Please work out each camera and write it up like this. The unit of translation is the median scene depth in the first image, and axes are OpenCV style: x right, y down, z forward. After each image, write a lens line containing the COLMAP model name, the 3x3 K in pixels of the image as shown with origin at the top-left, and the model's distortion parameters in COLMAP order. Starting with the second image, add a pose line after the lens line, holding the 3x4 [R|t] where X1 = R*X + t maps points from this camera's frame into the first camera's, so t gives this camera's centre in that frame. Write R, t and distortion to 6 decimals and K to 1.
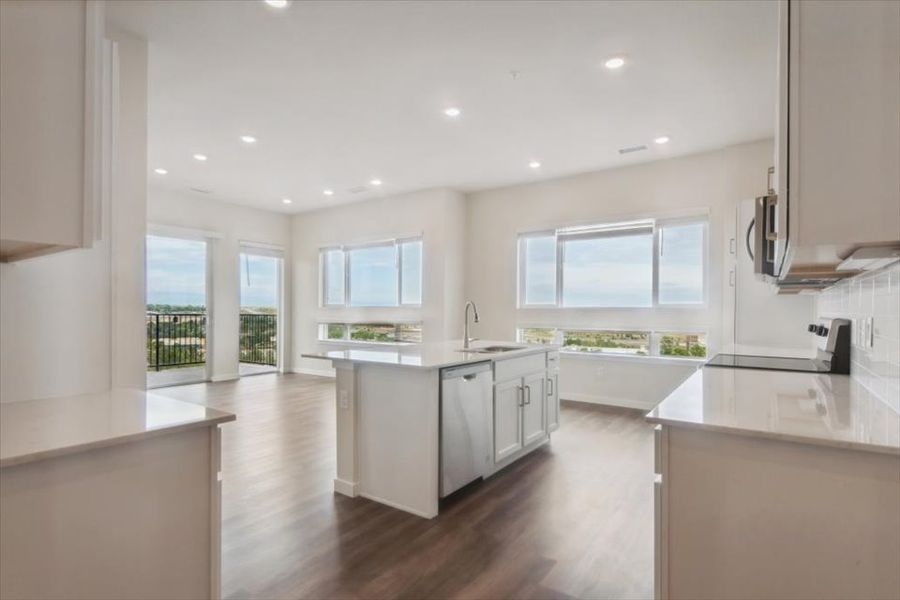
lens RADIAL K [[447.1, 0, 457.1], [0, 447.1, 311.0], [0, 0, 1]] dist [0.002100, -0.003317]
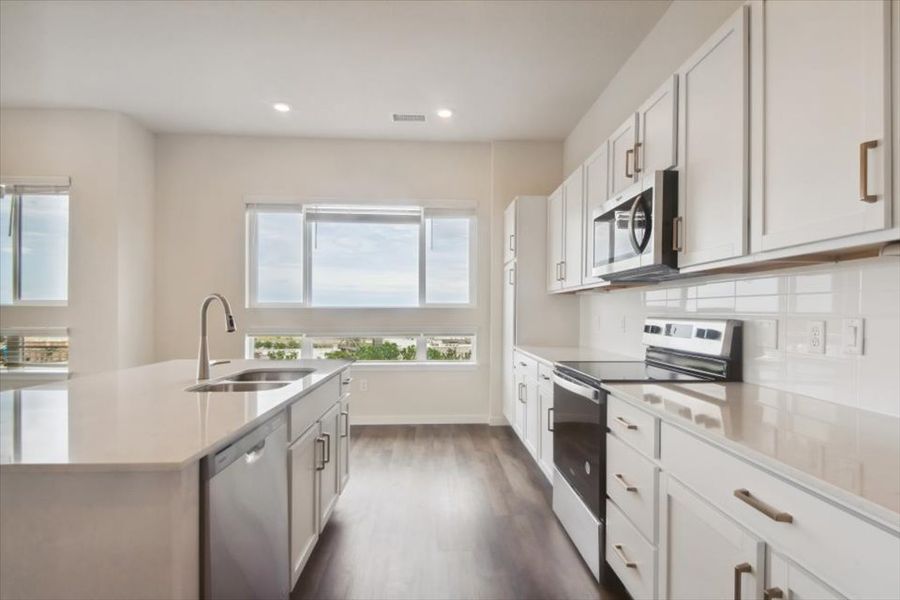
lens RADIAL K [[447.1, 0, 455.6], [0, 447.1, 313.8], [0, 0, 1]] dist [0.002100, -0.003317]
pose [[0.785114, -0.005828, 0.619324, -0.052770], [0.002327, 0.999976, 0.006461, -0.000422], [-0.619347, -0.003632, 0.785109, 0.258636]]
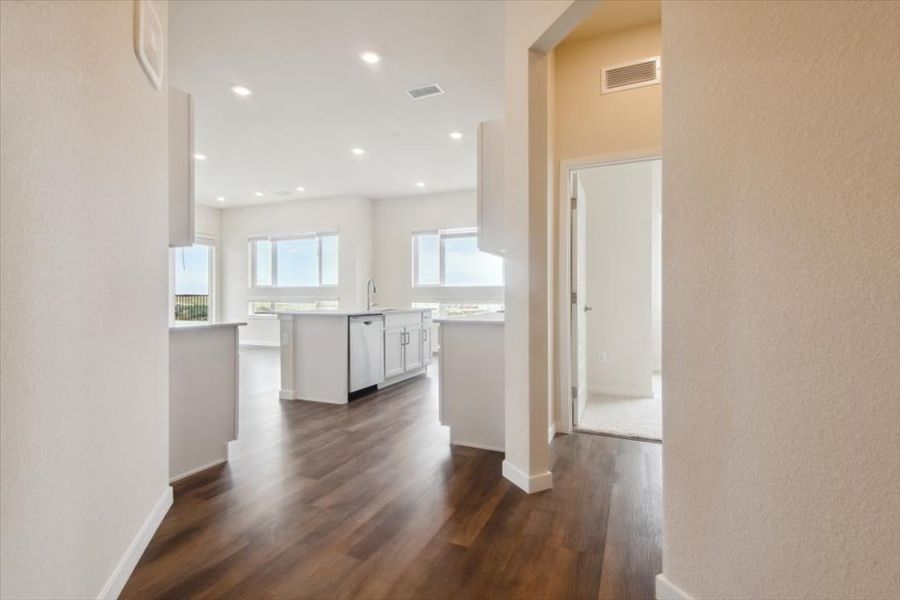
lens RADIAL K [[400.4, 0, 459.1], [0, 400.4, 294.9], [0, 0, 1]] dist [0.019741, 0.000061]
pose [[0.977900, -0.005221, 0.209009, 0.023449], [0.005632, 0.999983, -0.001374, 0.022385], [-0.208998, 0.002521, 0.977913, -0.244228]]
